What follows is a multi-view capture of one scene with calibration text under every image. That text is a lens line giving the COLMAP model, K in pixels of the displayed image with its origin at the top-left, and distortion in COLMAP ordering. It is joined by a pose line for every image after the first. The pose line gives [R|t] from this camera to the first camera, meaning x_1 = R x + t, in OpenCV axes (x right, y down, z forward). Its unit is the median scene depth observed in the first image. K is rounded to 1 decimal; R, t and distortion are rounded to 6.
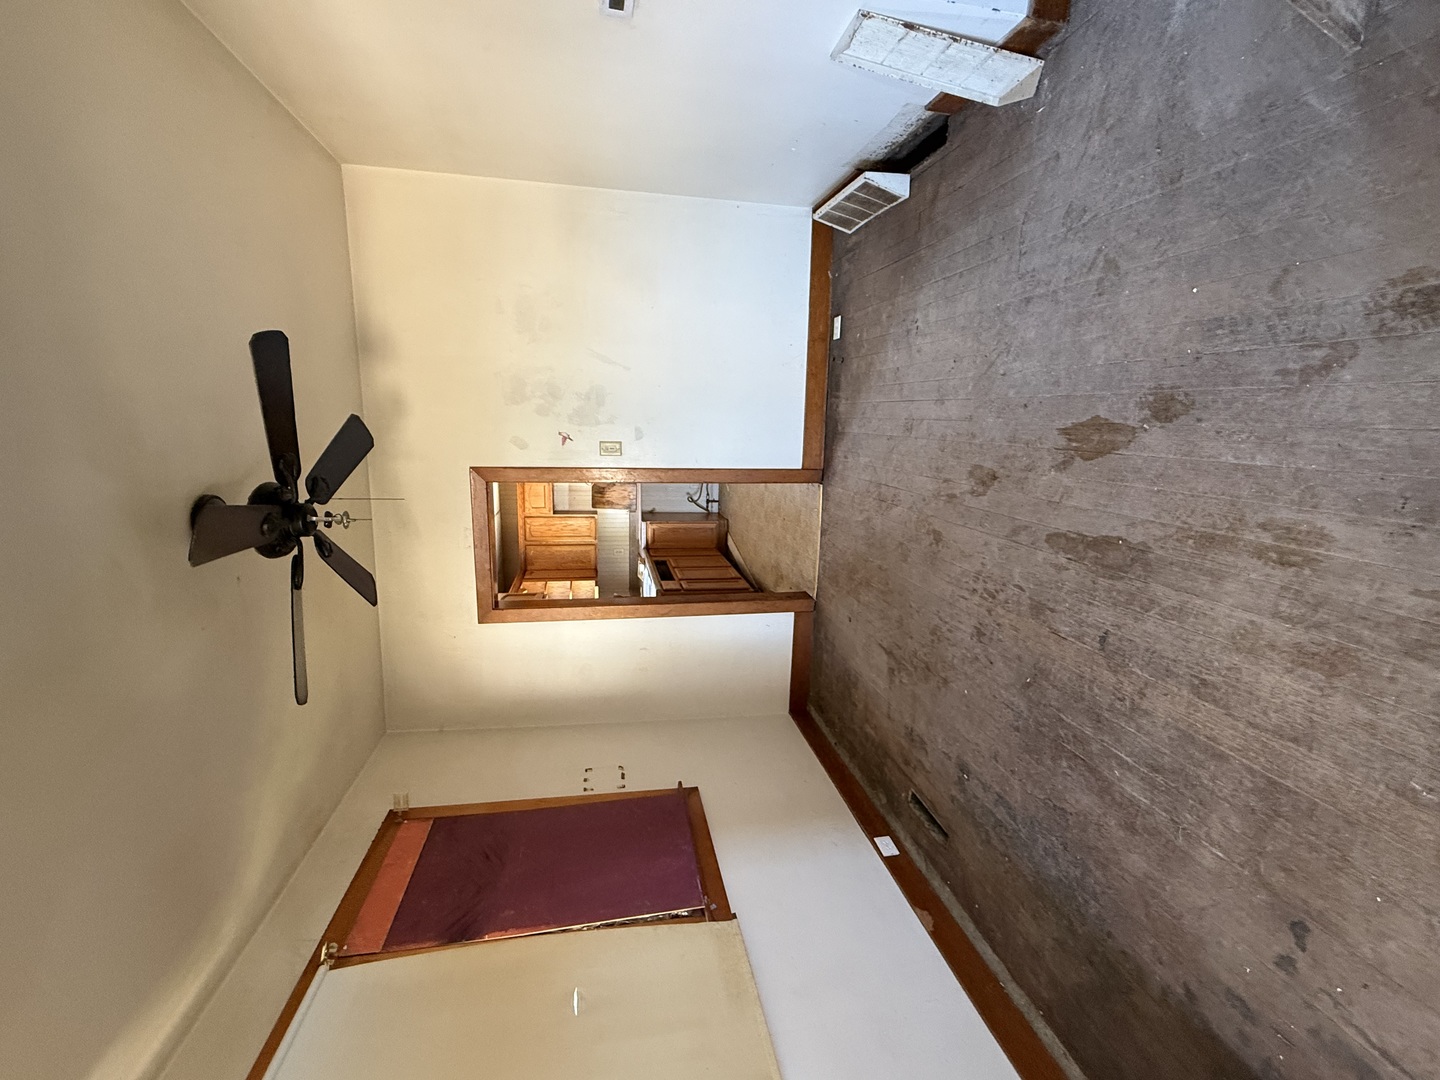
lens RADIAL K [[605.2, 0, 719.3], [0, 605.2, 535.9], [0, 0, 1]] dist [0.000649, 0.000077]
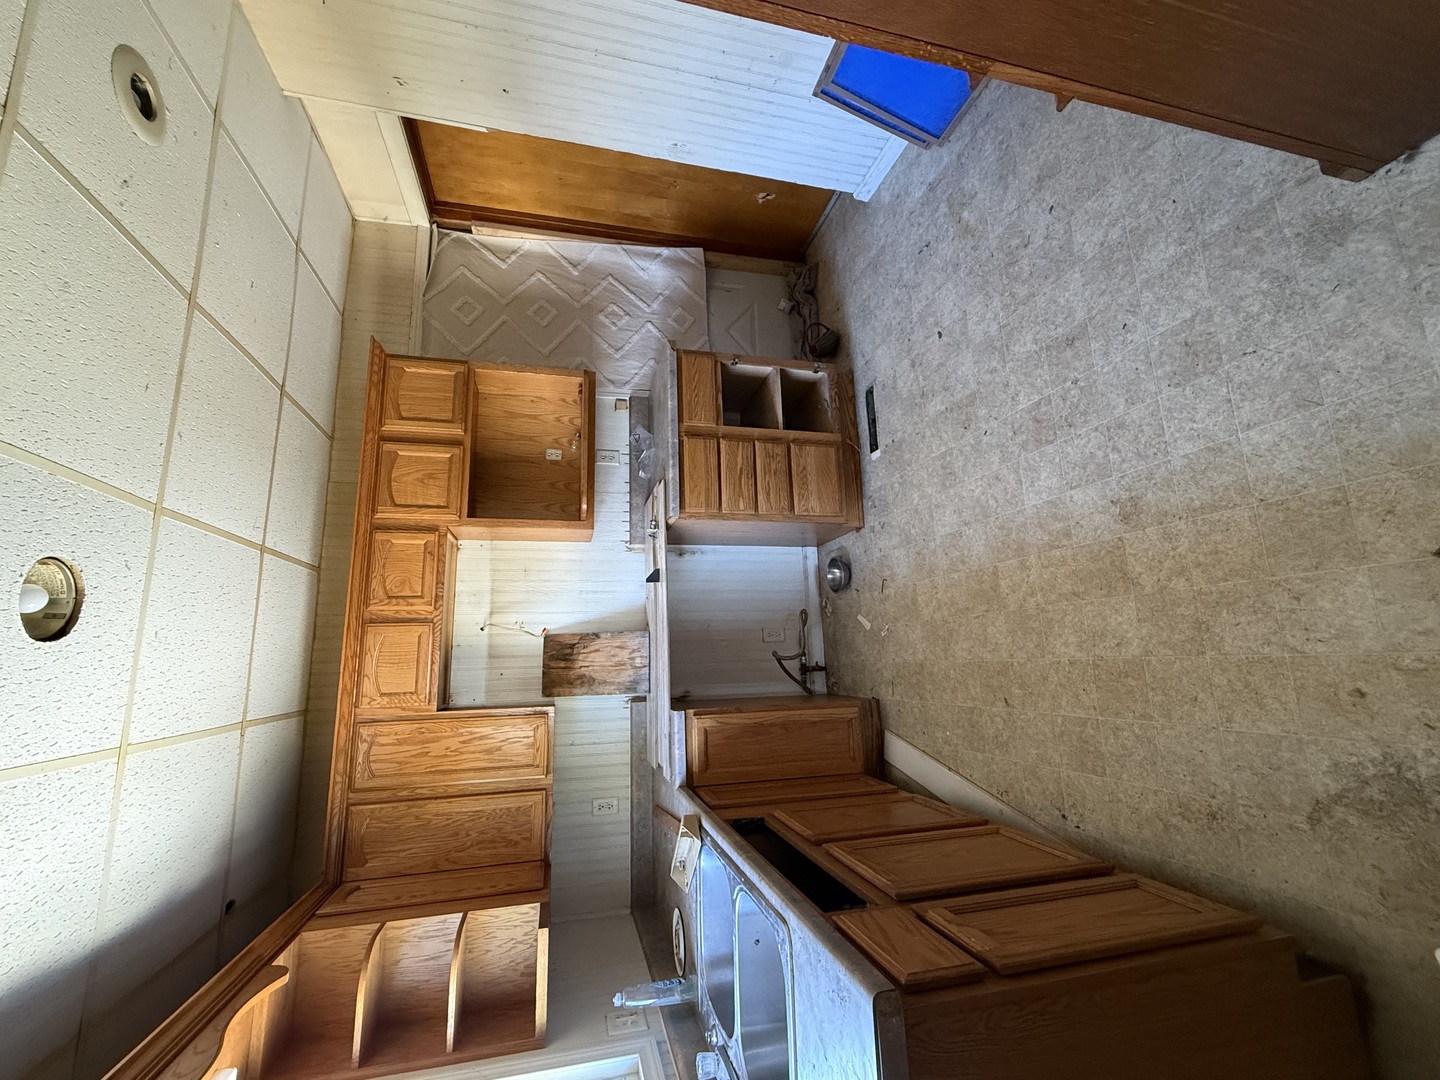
lens RADIAL K [[605.2, 0, 720.0], [0, 605.2, 542.5], [0, 0, 1]] dist [0.000649, 0.000077]
pose [[0.996837, -0.051636, 0.060413, -0.115584], [0.070680, 0.923565, -0.376872, 0.023750], [-0.036335, 0.379950, 0.924293, 0.608813]]
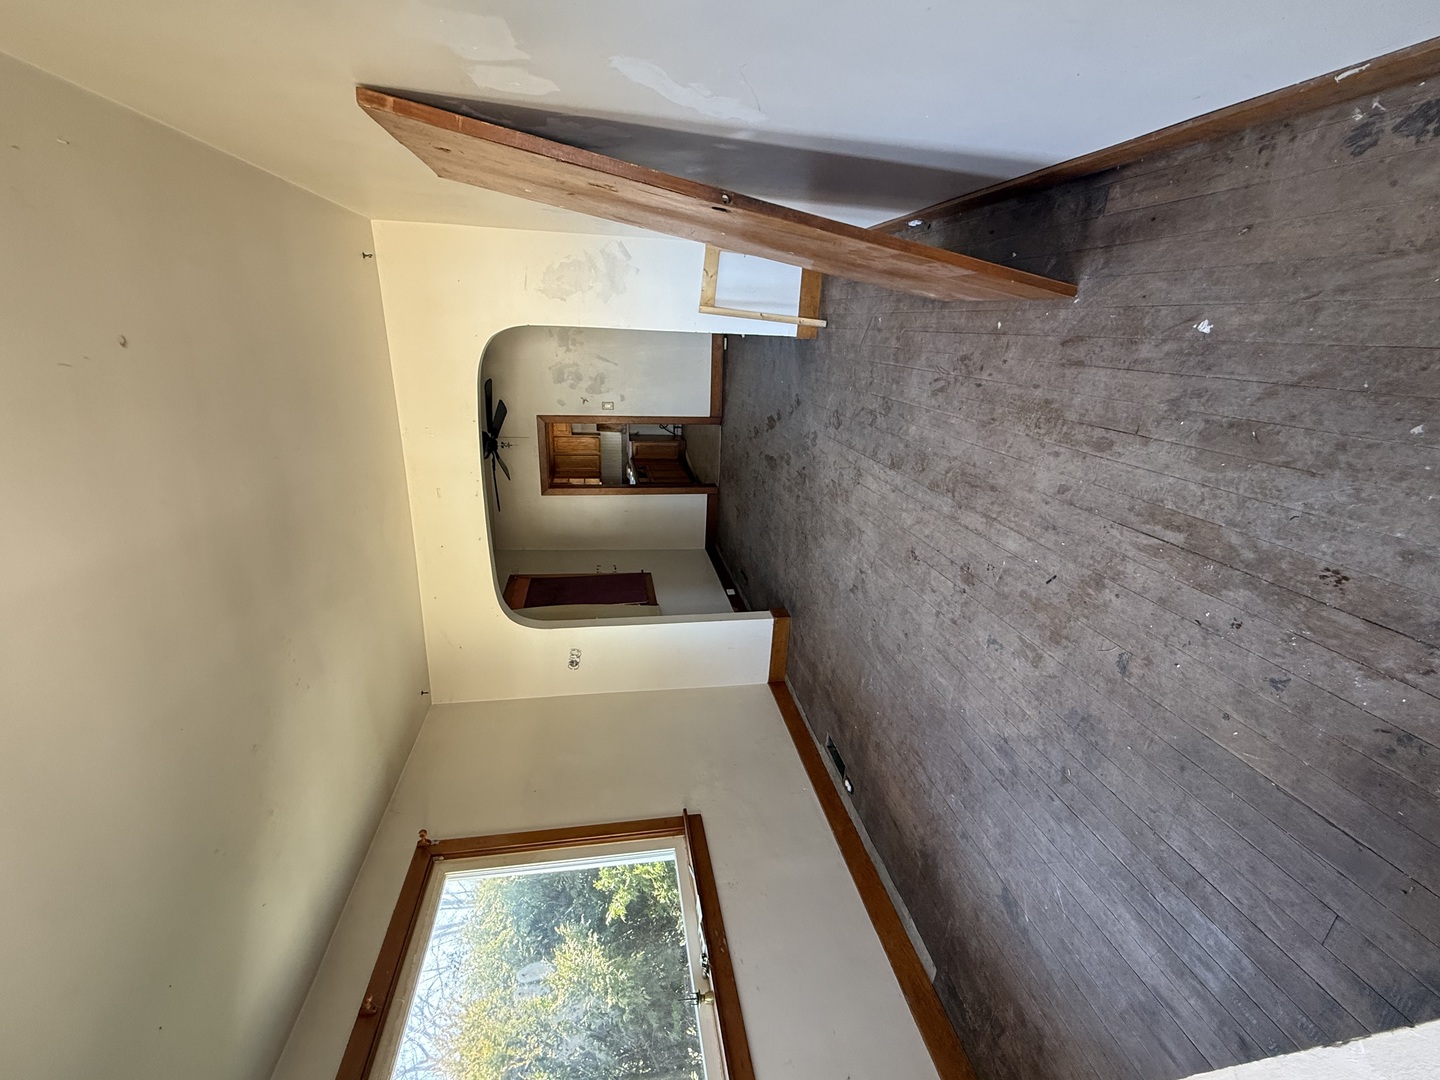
lens RADIAL K [[605.2, 0, 719.3], [0, 605.2, 541.1], [0, 0, 1]] dist [0.000649, 0.000077]
pose [[0.999847, 0.017458, -0.000583, 0.108079], [-0.017166, 0.988235, 0.151978, -0.009767], [0.003229, -0.151944, 0.988384, -0.569676]]
